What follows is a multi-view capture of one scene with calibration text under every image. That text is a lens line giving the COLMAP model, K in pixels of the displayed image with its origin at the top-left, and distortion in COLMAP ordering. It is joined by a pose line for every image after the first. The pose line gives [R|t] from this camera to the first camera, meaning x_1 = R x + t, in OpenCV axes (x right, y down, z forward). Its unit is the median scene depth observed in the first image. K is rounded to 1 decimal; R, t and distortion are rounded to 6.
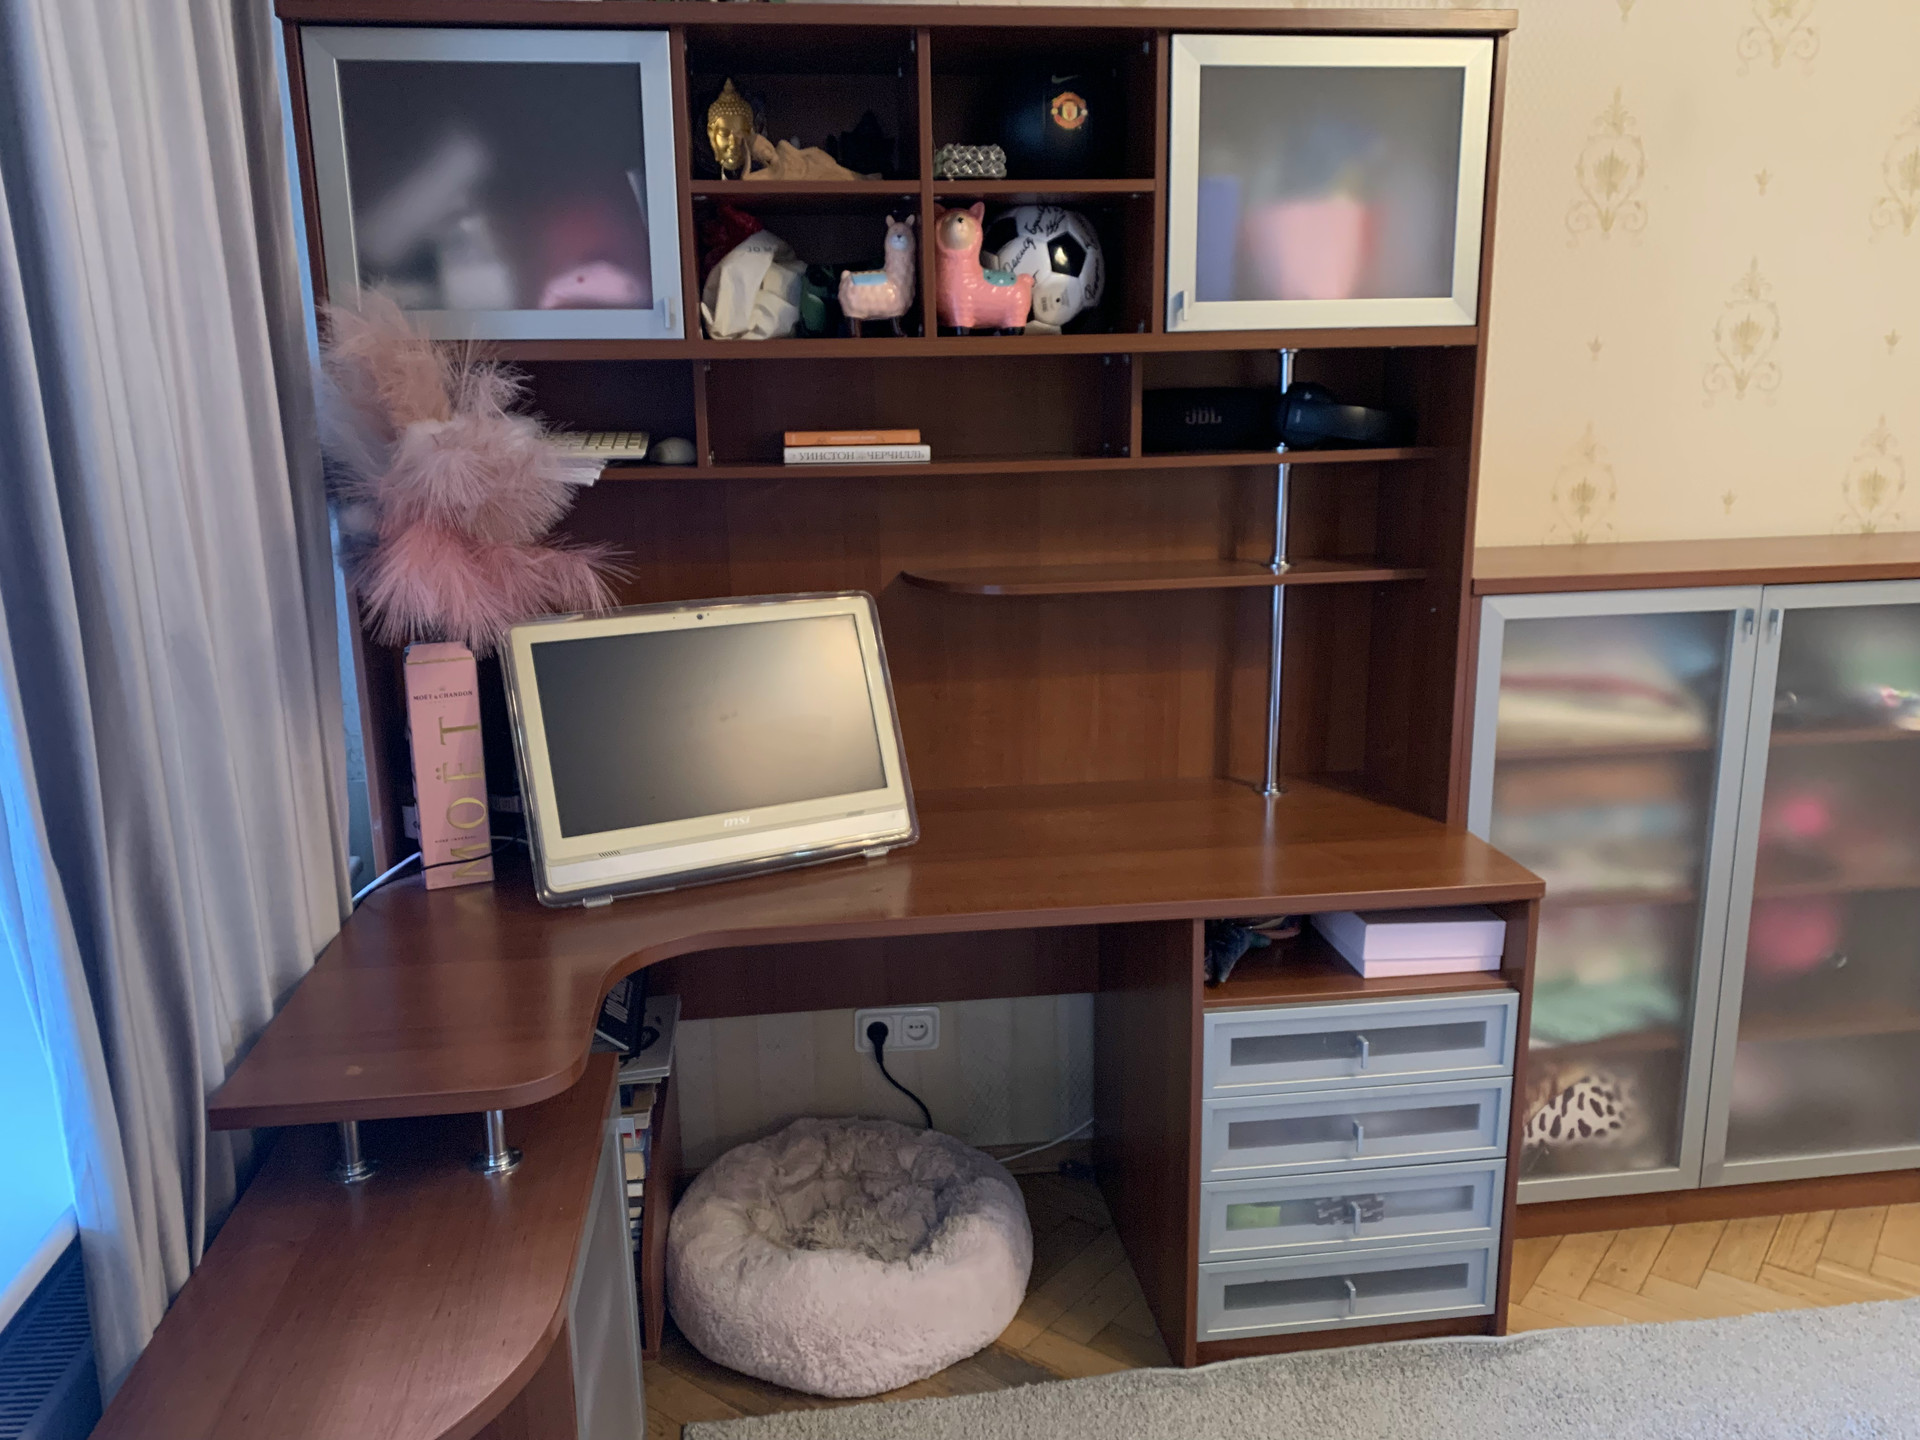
lens RADIAL K [[1459.1, 0, 962.0], [0, 1459.1, 707.6], [0, 0, 1]] dist [0.035530, -0.038604]
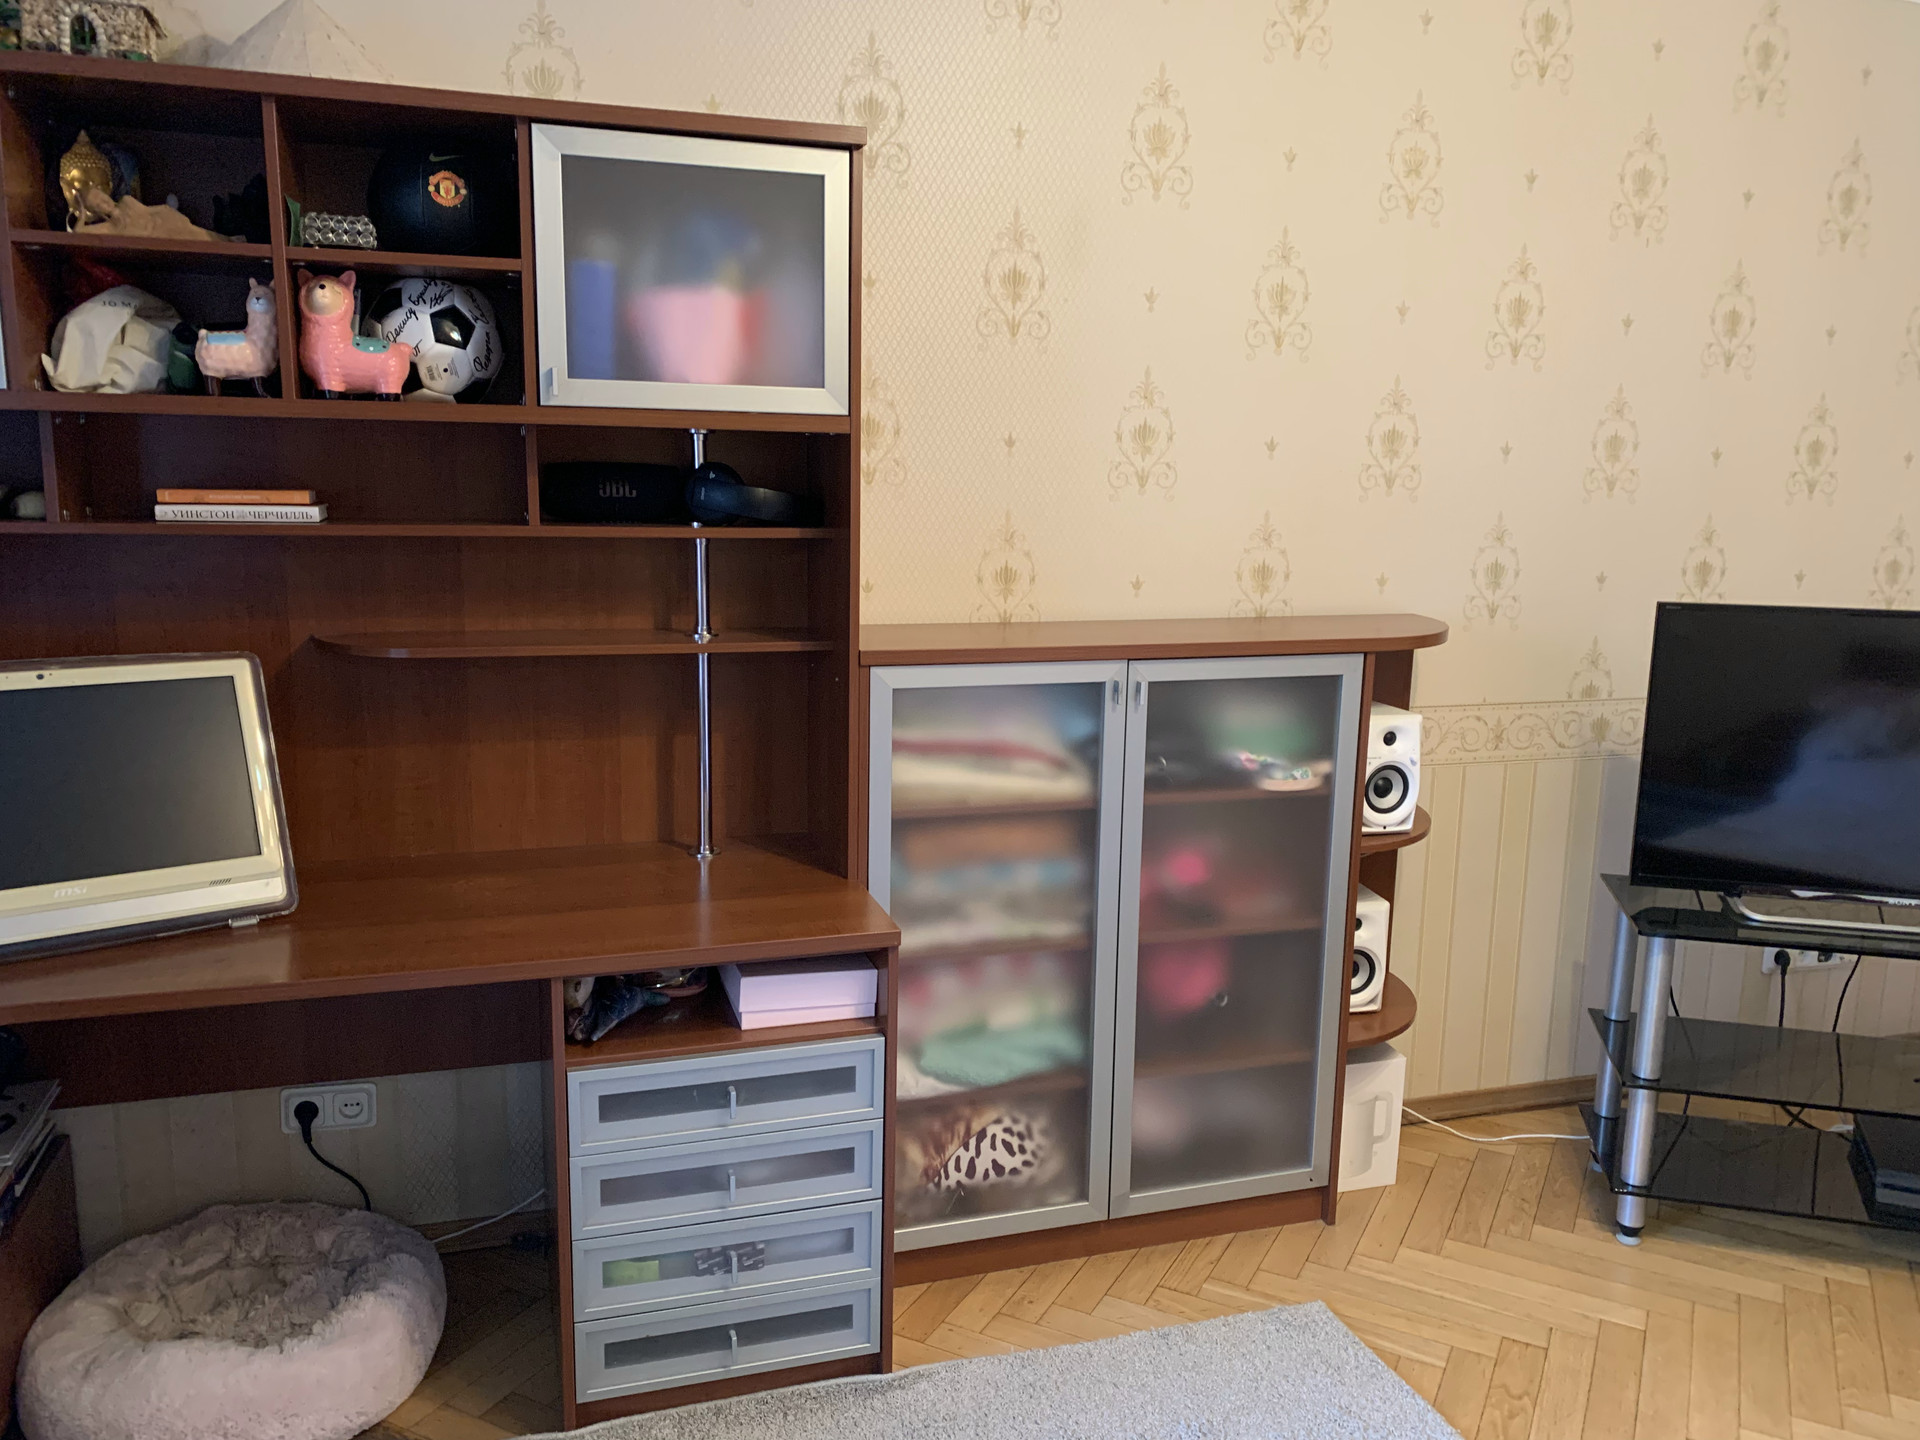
lens RADIAL K [[1459.1, 0, 963.8], [0, 1459.1, 714.6], [0, 0, 1]] dist [0.035530, -0.038604]
pose [[0.981880, 0.005819, 0.189415, 0.218248], [0.002907, 0.998948, -0.045762, 0.007908], [-0.189482, 0.045483, 0.980830, -0.054554]]
